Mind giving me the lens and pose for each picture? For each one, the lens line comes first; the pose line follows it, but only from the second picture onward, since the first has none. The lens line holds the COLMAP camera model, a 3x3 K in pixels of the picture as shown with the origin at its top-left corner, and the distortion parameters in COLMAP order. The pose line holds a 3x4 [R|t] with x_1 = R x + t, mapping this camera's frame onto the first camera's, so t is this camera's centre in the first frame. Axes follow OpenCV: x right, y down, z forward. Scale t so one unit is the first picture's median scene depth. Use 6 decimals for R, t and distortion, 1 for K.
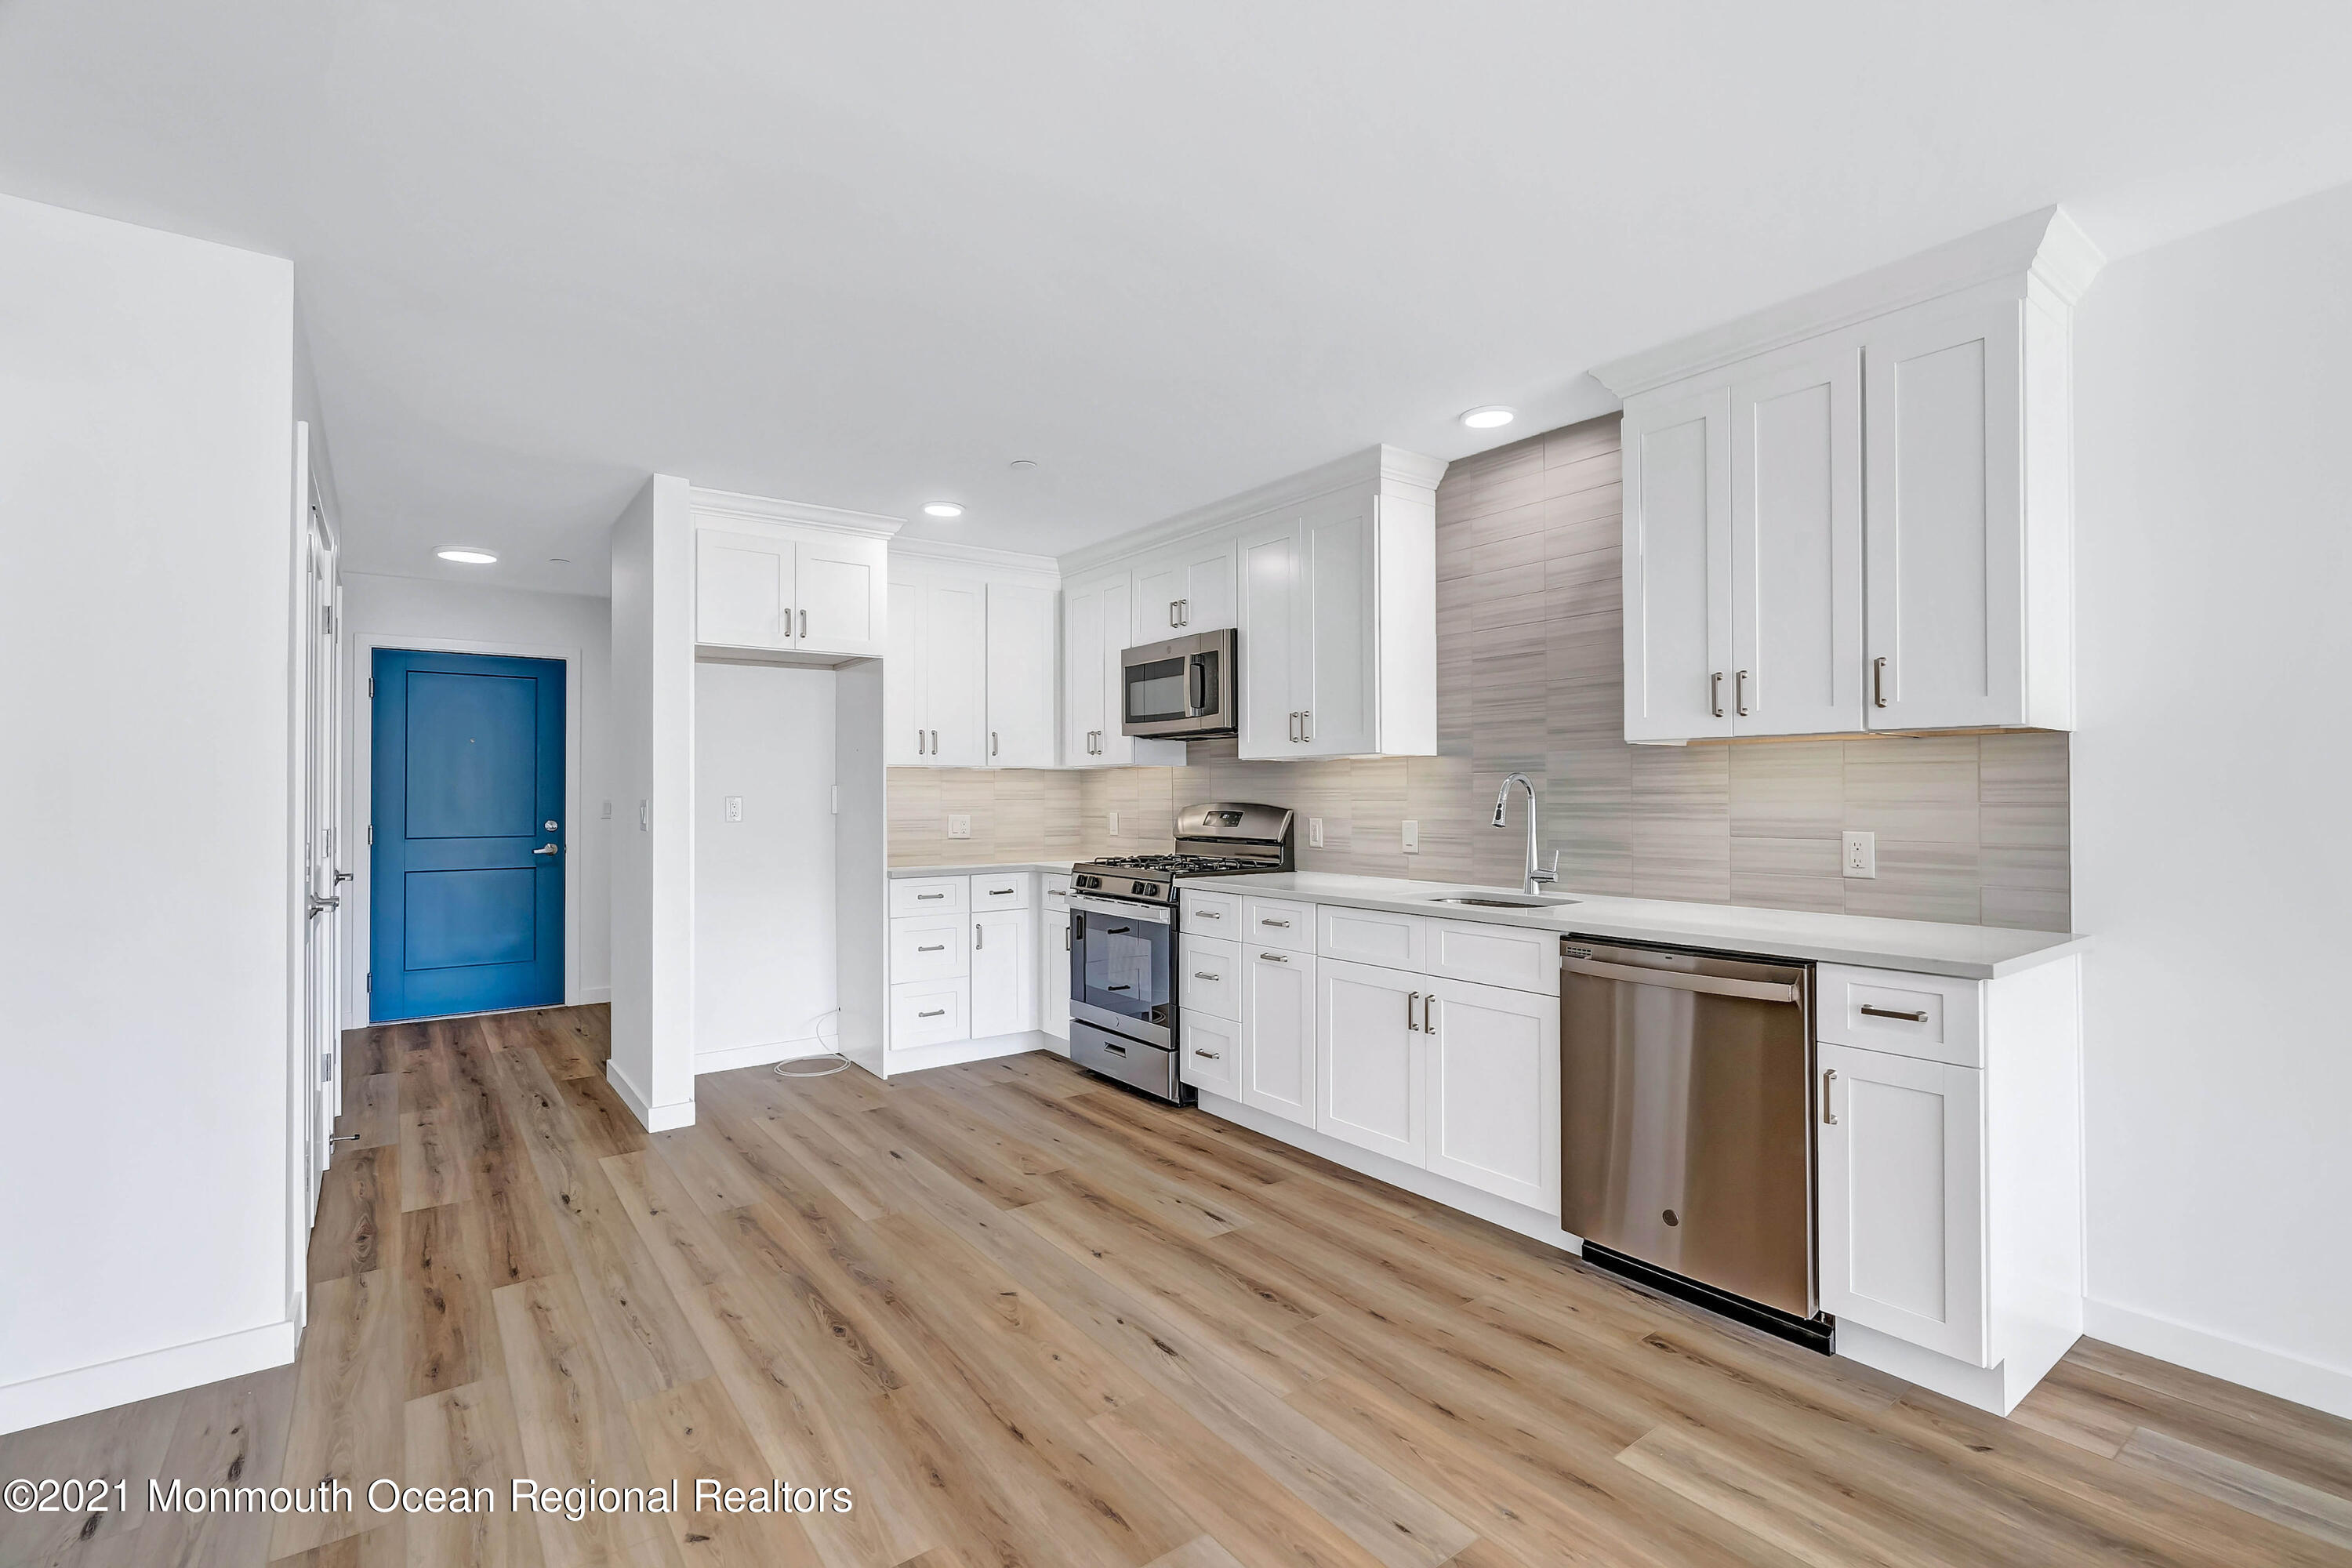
lens RADIAL K [[1067.1, 0, 1181.4], [0, 1067.1, 791.1], [0, 0, 1]] dist [-0.001134, 0.000027]
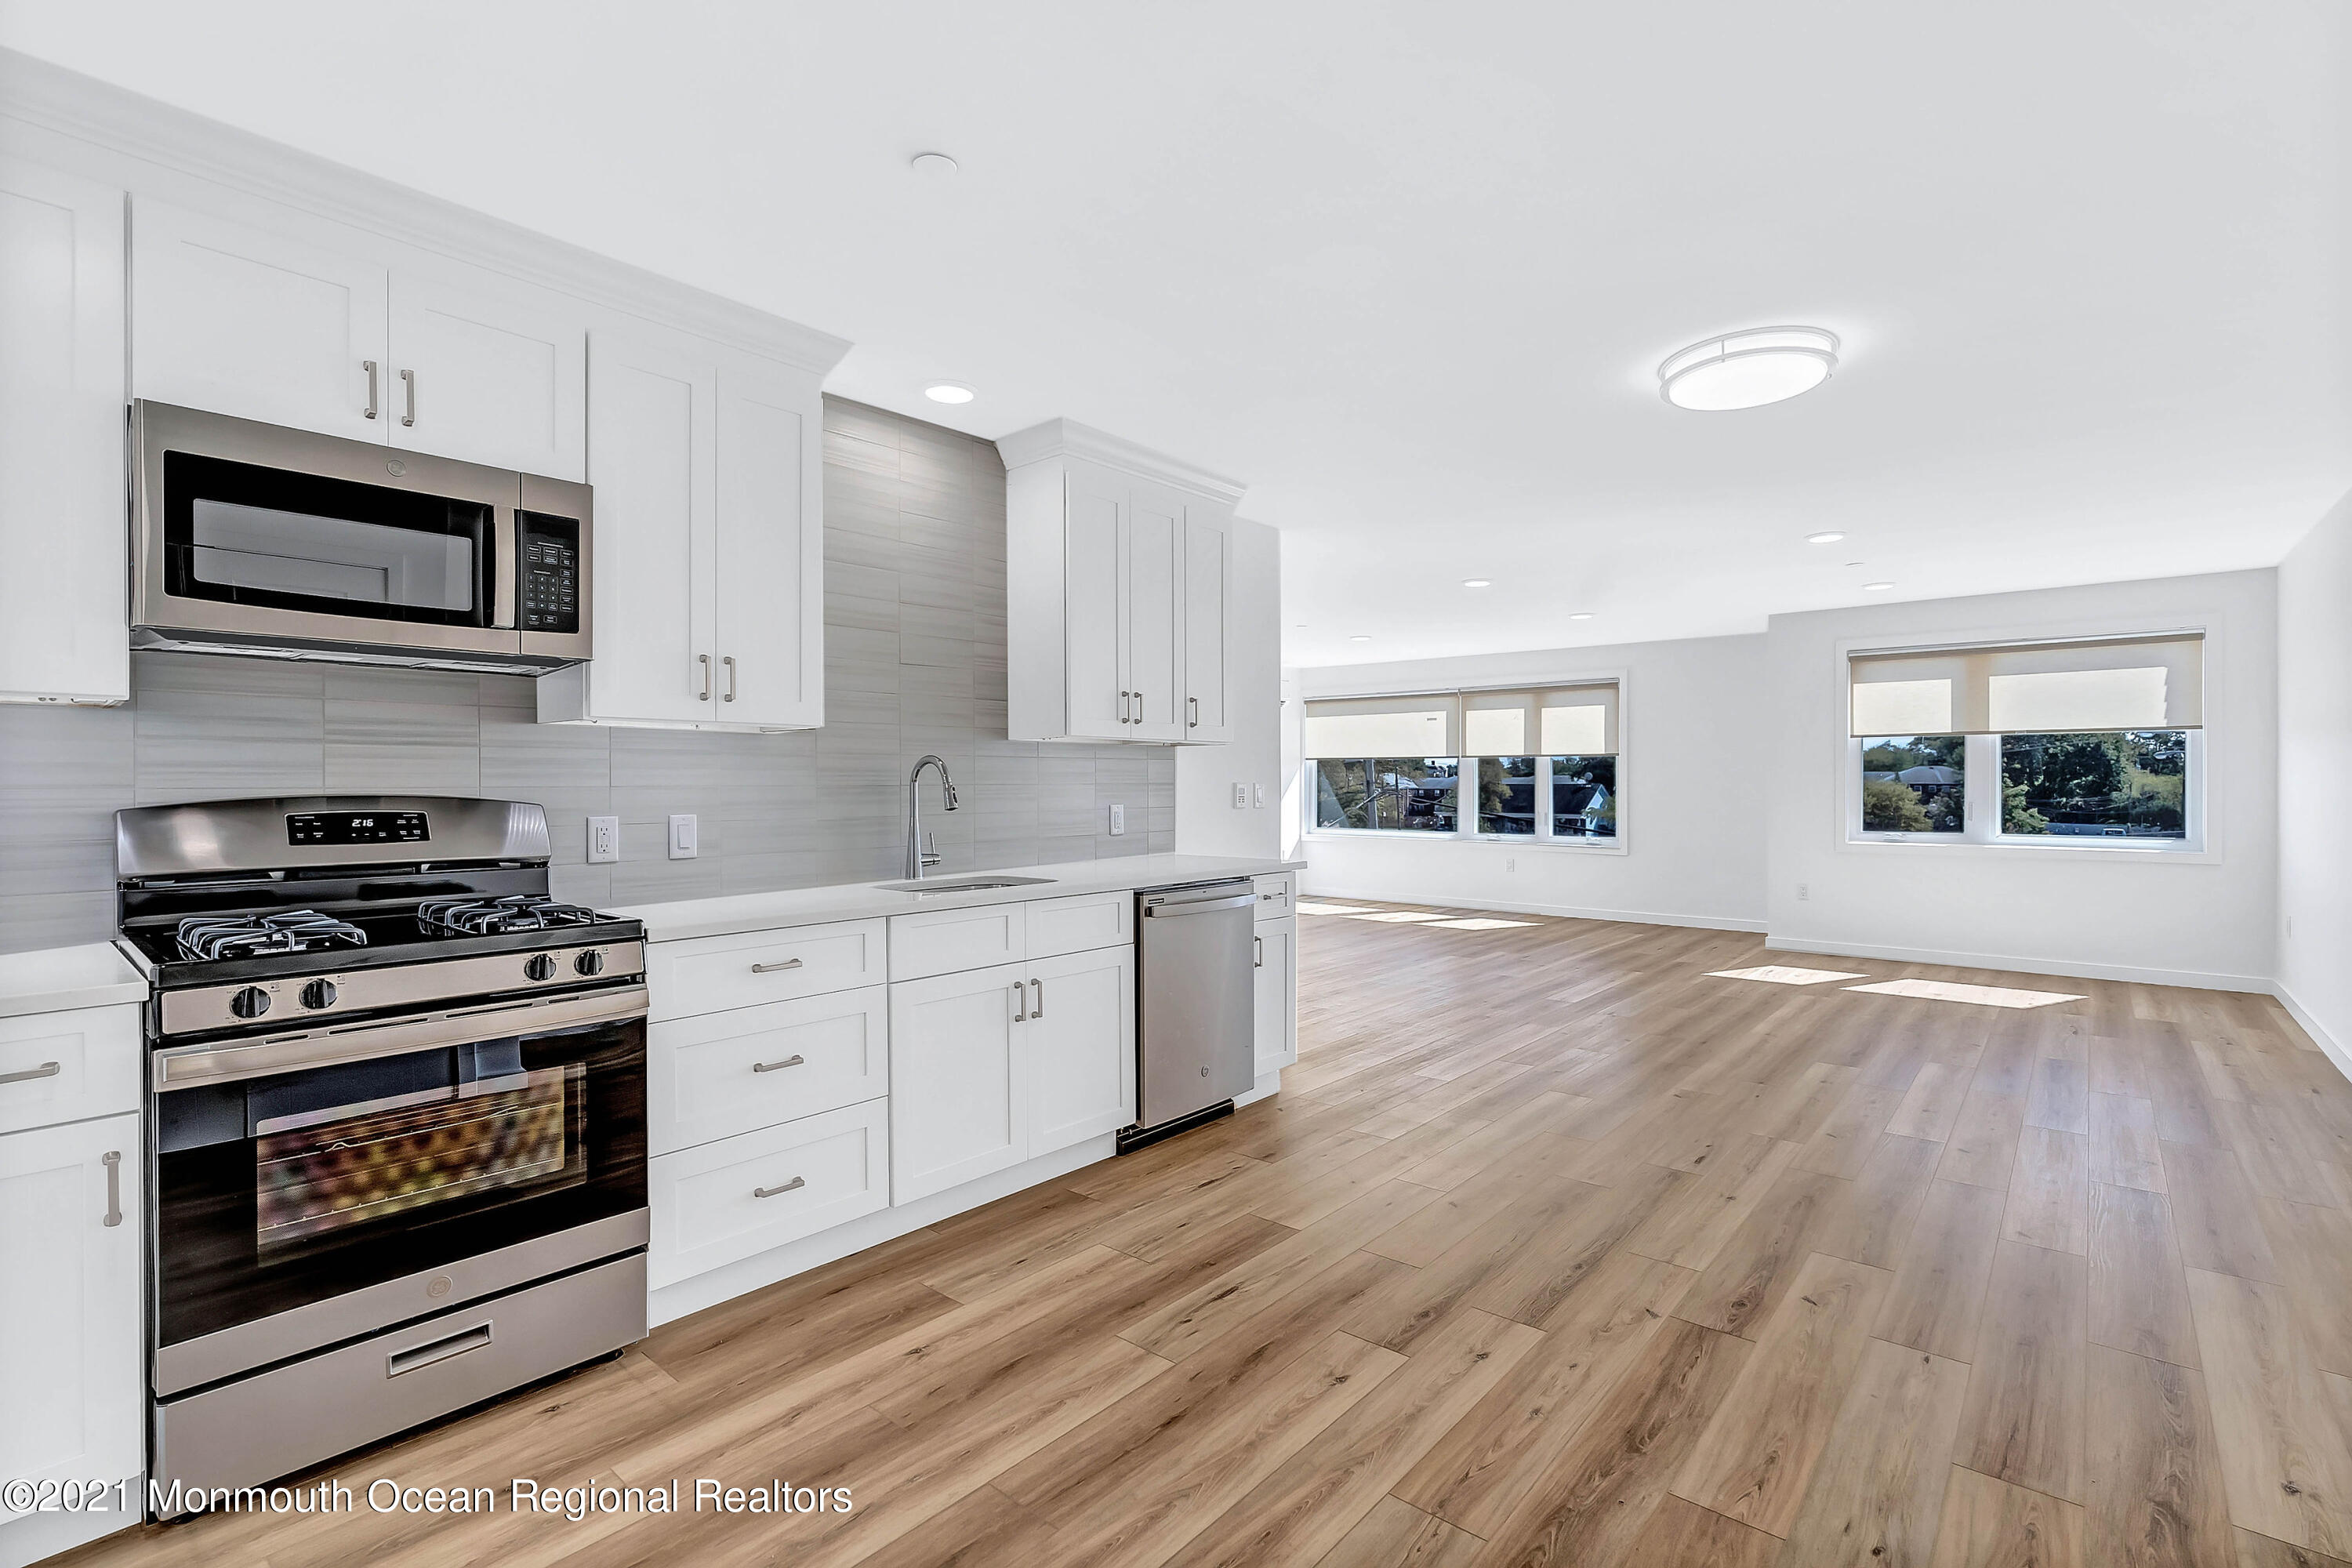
lens RADIAL K [[1067.1, 0, 1163.5], [0, 1067.1, 778.6], [0, 0, 1]] dist [-0.001134, 0.000027]
pose [[-0.201634, -0.005261, 0.979447, -0.712806], [-0.006258, 0.999972, 0.004083, -0.000200], [-0.979441, -0.005306, -0.201661, 1.013378]]
